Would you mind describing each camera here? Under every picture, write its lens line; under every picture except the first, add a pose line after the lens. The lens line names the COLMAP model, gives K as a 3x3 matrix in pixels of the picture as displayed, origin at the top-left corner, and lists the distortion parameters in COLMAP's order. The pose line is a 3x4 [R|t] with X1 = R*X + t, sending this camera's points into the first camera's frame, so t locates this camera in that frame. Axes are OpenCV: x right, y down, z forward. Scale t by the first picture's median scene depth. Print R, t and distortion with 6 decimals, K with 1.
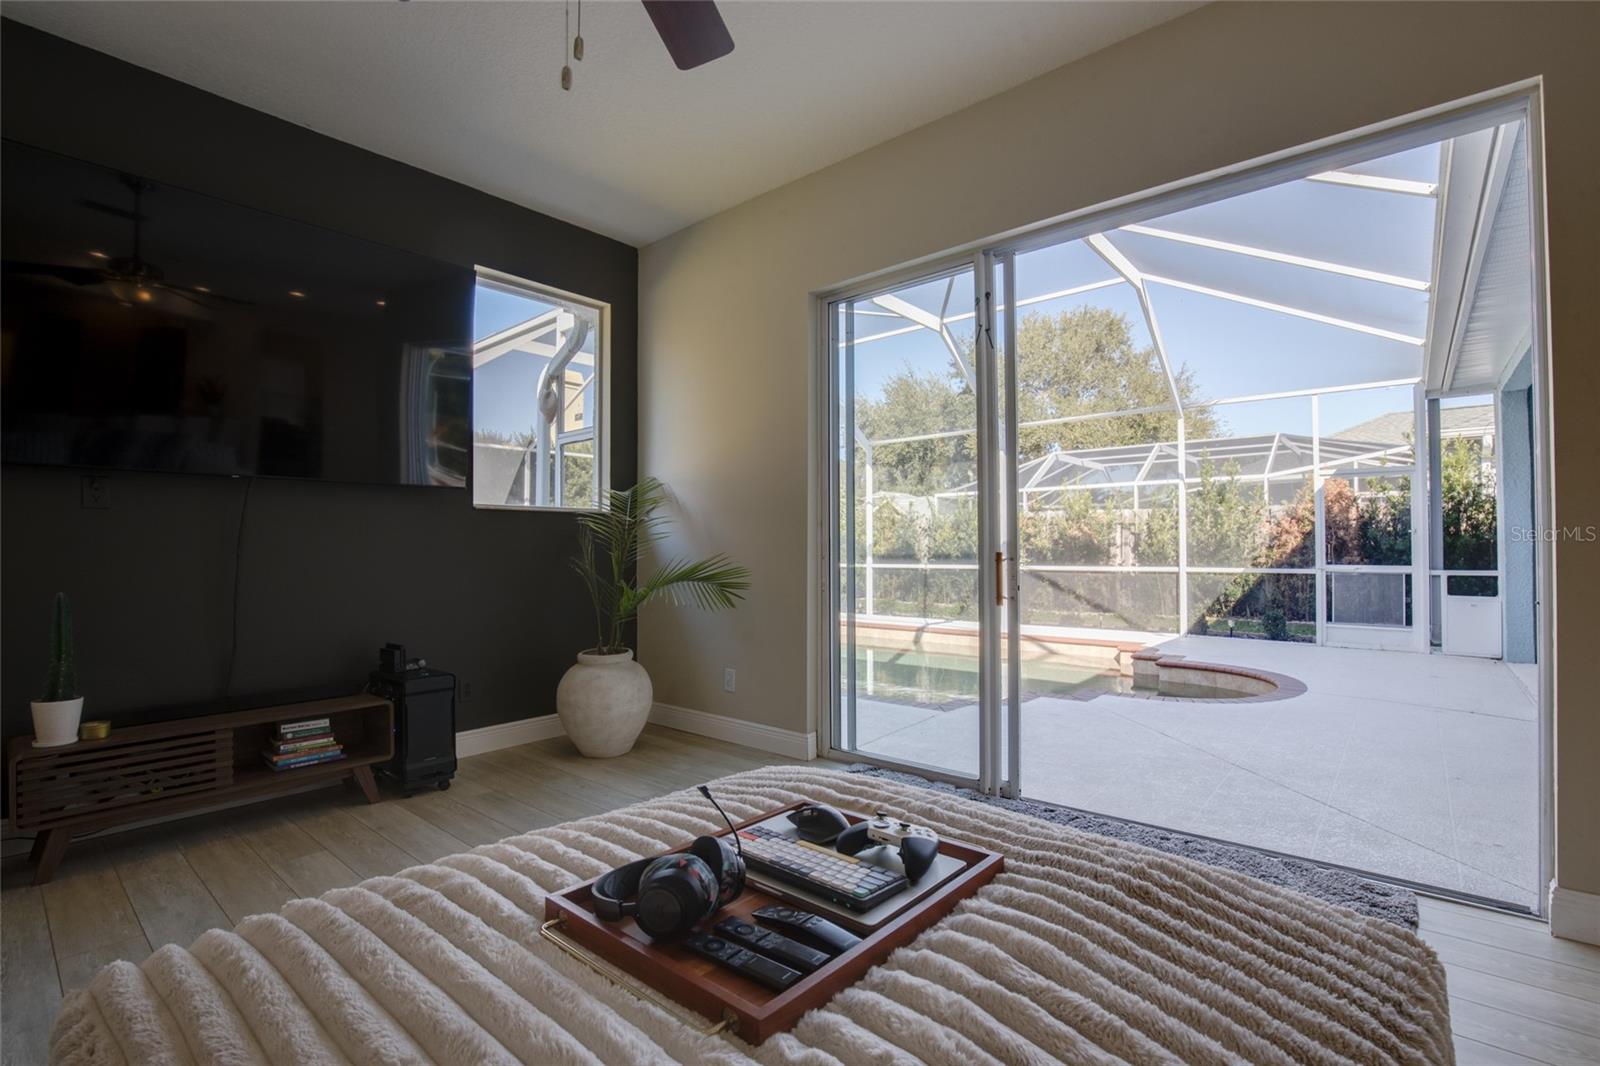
lens RADIAL K [[726.2, 0, 800.0], [0, 726.2, 533.0], [0, 0, 1]] dist [-0.041316, 0.007436]
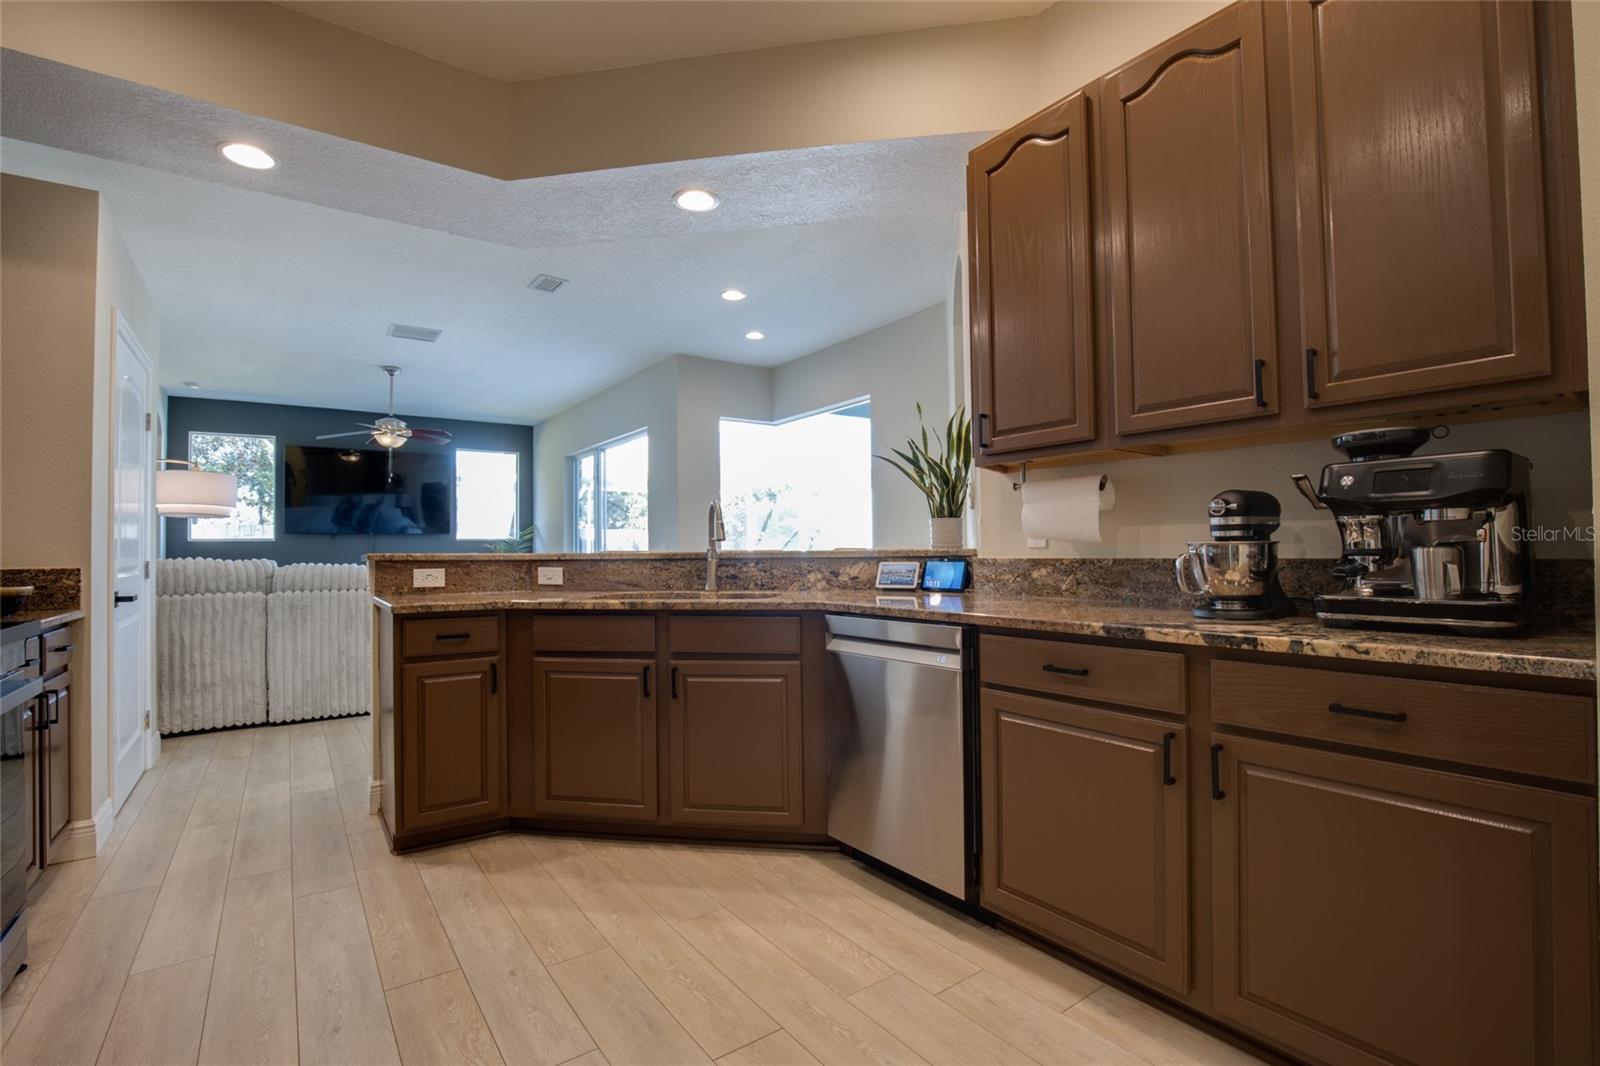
lens RADIAL K [[726.2, 0, 800.0], [0, 726.2, 533.0], [0, 0, 1]] dist [-0.041316, 0.007436]
pose [[0.971851, -0.012889, -0.235243, 1.723304], [0.011730, 0.999911, -0.006323, -0.038544], [0.235304, 0.003385, 0.971916, -1.574106]]
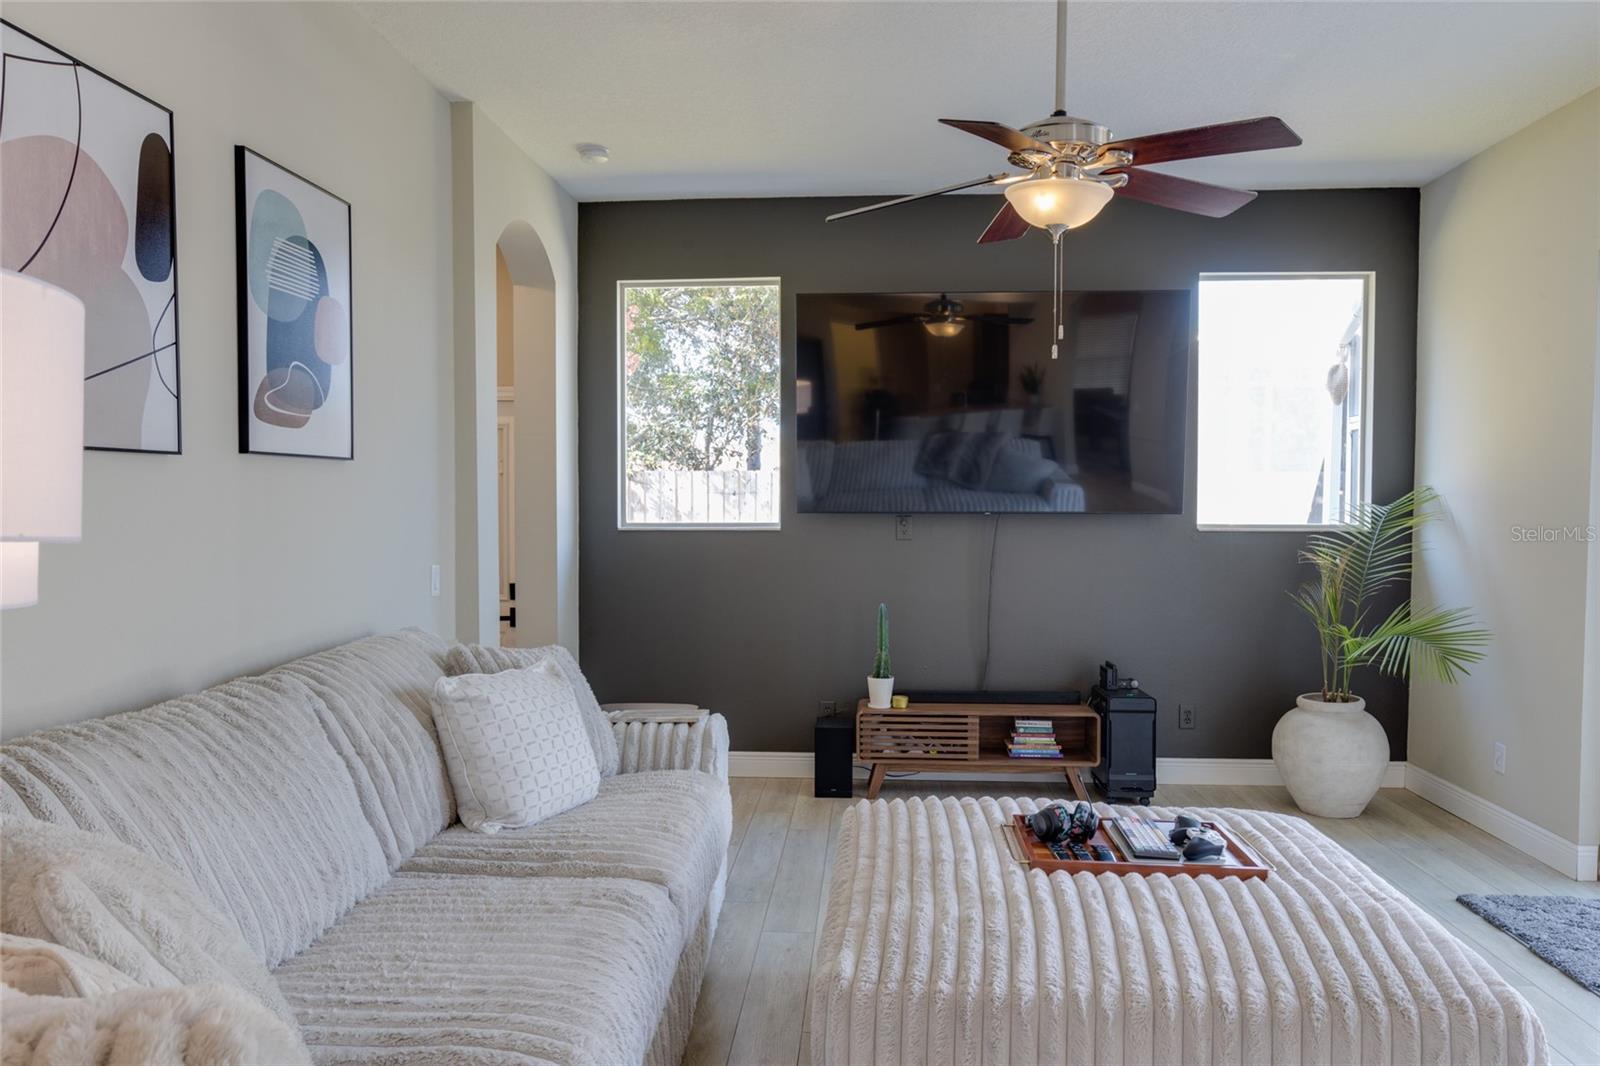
lens RADIAL K [[1128.8, 0, 800.0], [0, 1128.8, 533.0], [0, 0, 1]] dist [-0.004729, -0.002156]
pose [[0.594589, 0.027933, -0.803544, 0.543400], [0.010425, 0.999044, 0.042443, -0.123582], [0.803962, -0.033613, 0.593730, -0.395345]]
